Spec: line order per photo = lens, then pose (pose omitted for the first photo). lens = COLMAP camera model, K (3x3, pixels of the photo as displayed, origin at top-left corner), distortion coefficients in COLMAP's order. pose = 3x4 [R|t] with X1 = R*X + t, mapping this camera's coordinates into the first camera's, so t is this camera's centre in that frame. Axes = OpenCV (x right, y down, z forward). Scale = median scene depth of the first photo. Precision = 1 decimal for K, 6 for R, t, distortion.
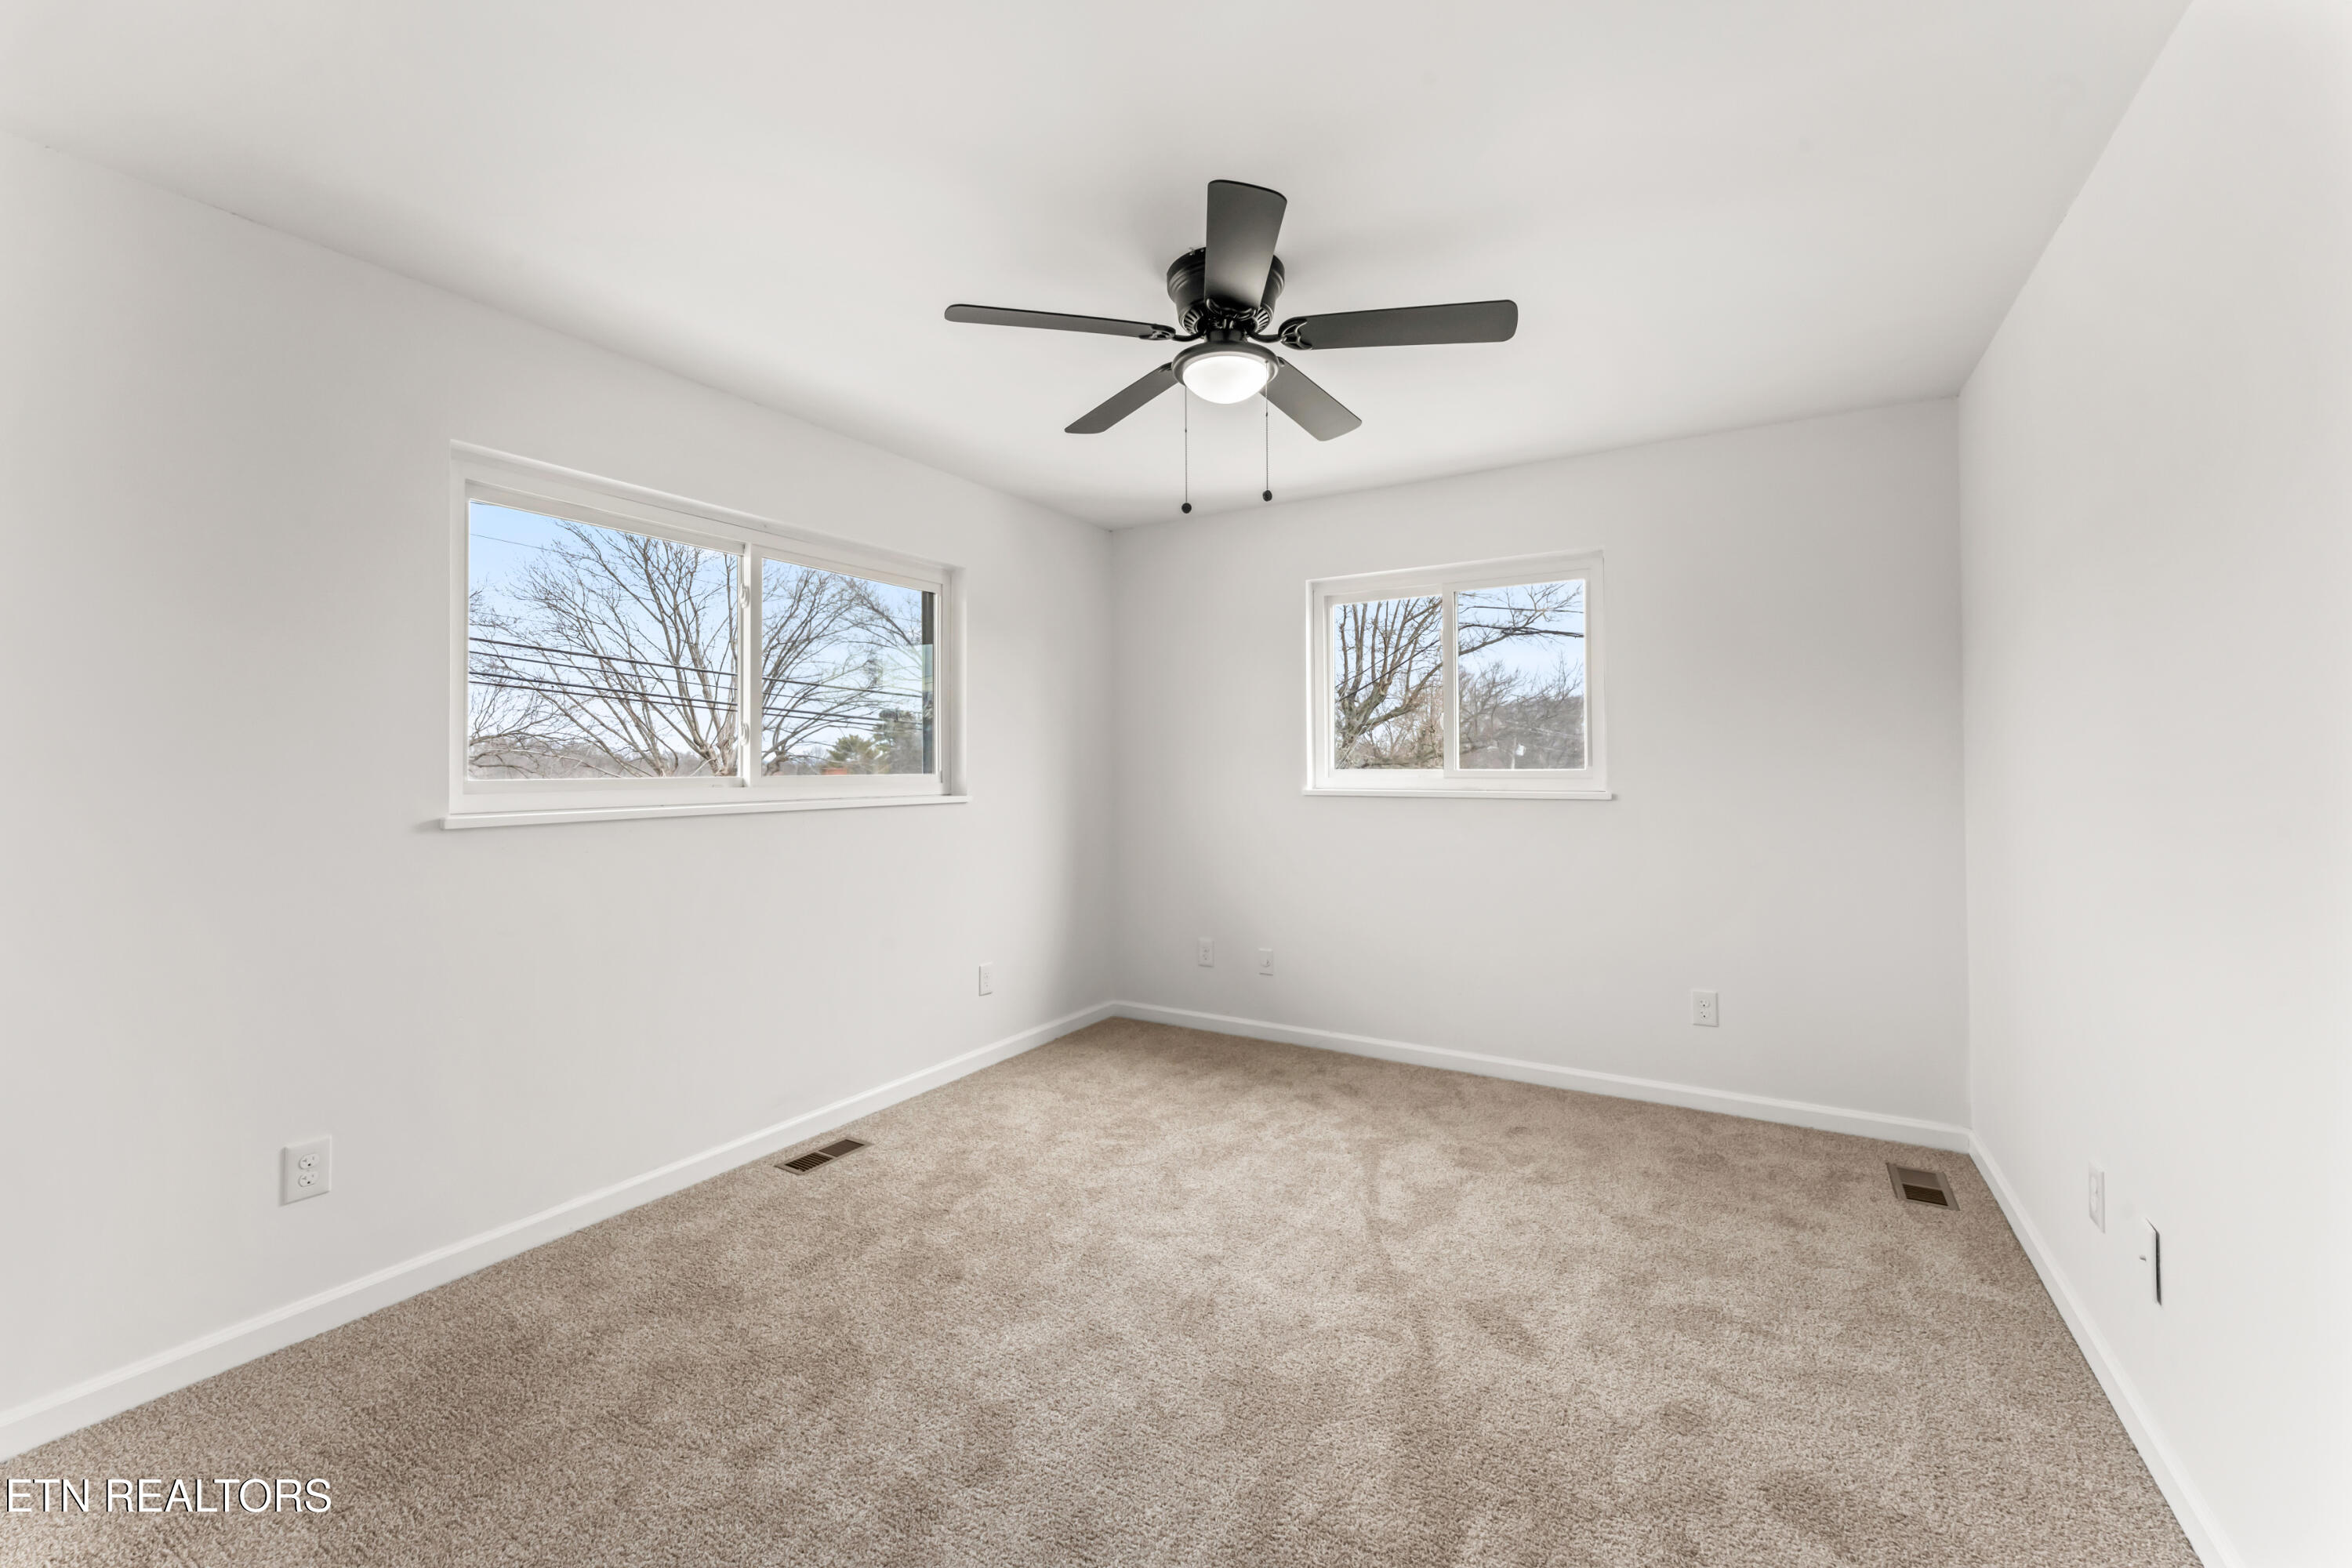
lens RADIAL K [[970.0, 0, 1155.2], [0, 970.0, 749.1], [0, 0, 1]] dist [-0.000881, -0.000536]
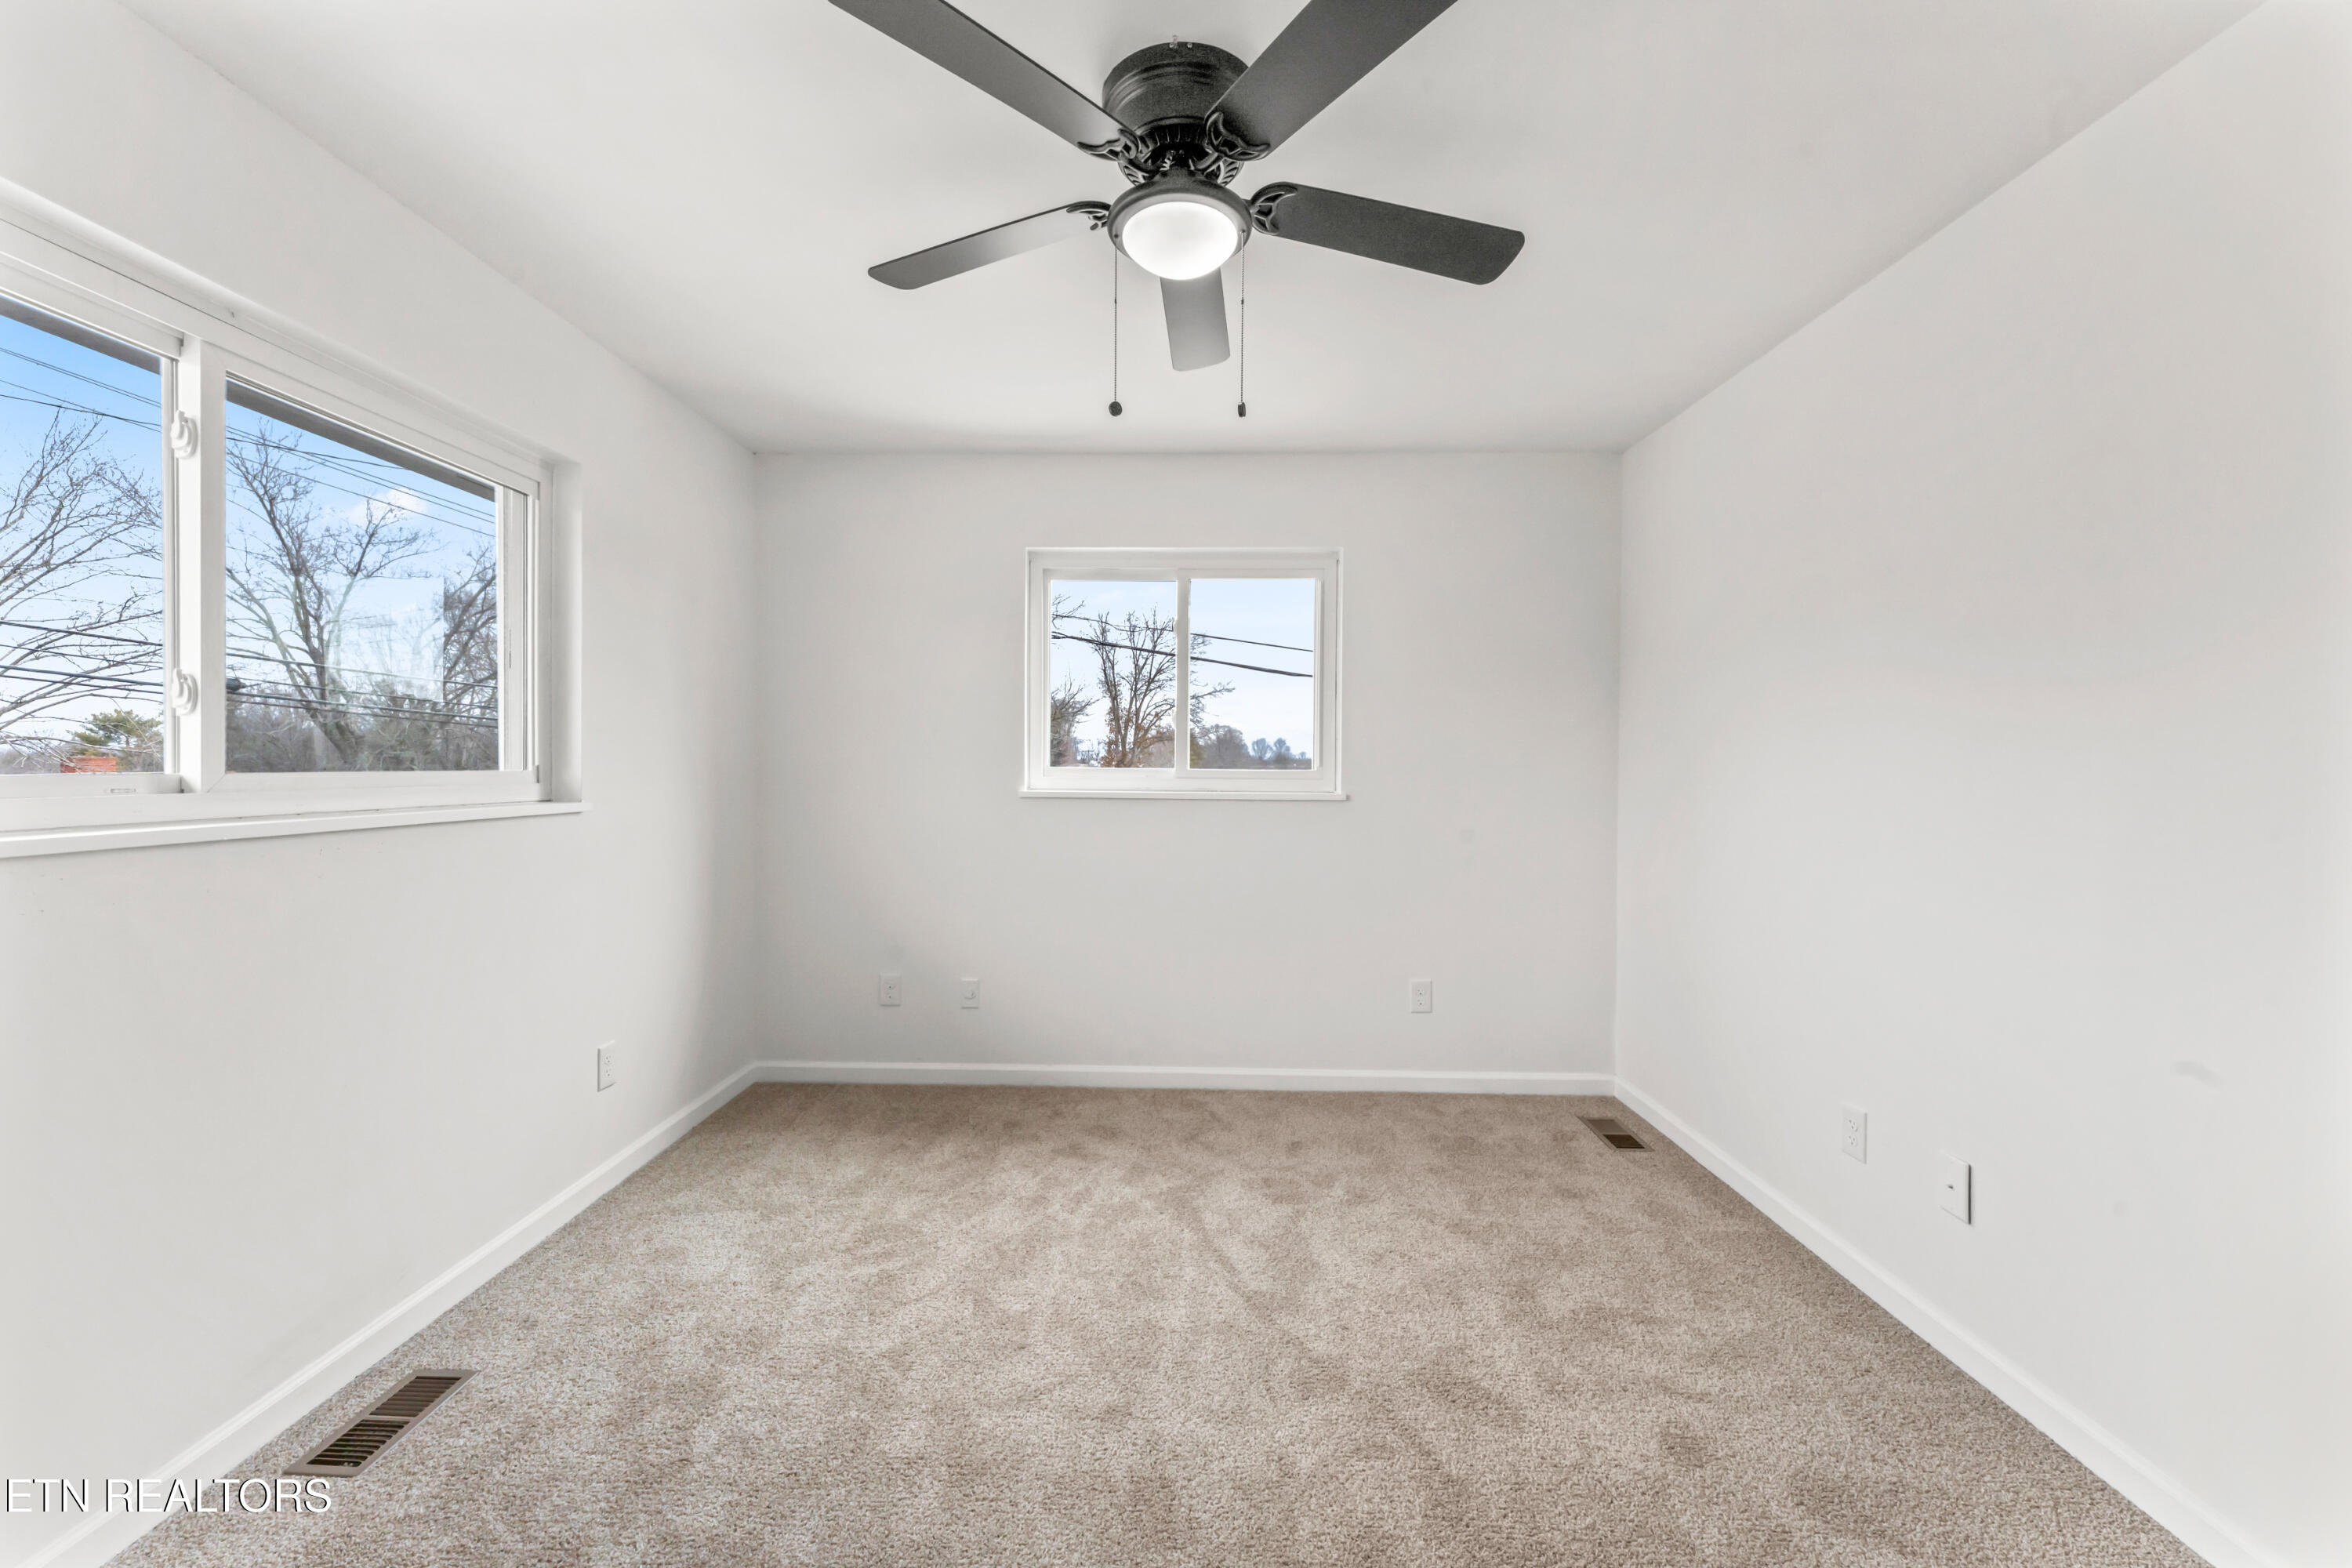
lens RADIAL K [[961.8, 0, 1175.3], [0, 961.8, 773.4], [0, 0, 1]] dist [-0.000427, -0.000657]
pose [[0.861812, 0.005491, 0.507198, -0.218641], [-0.020072, 0.999527, 0.023283, 0.004830], [-0.506830, -0.030246, 0.861515, 0.259925]]
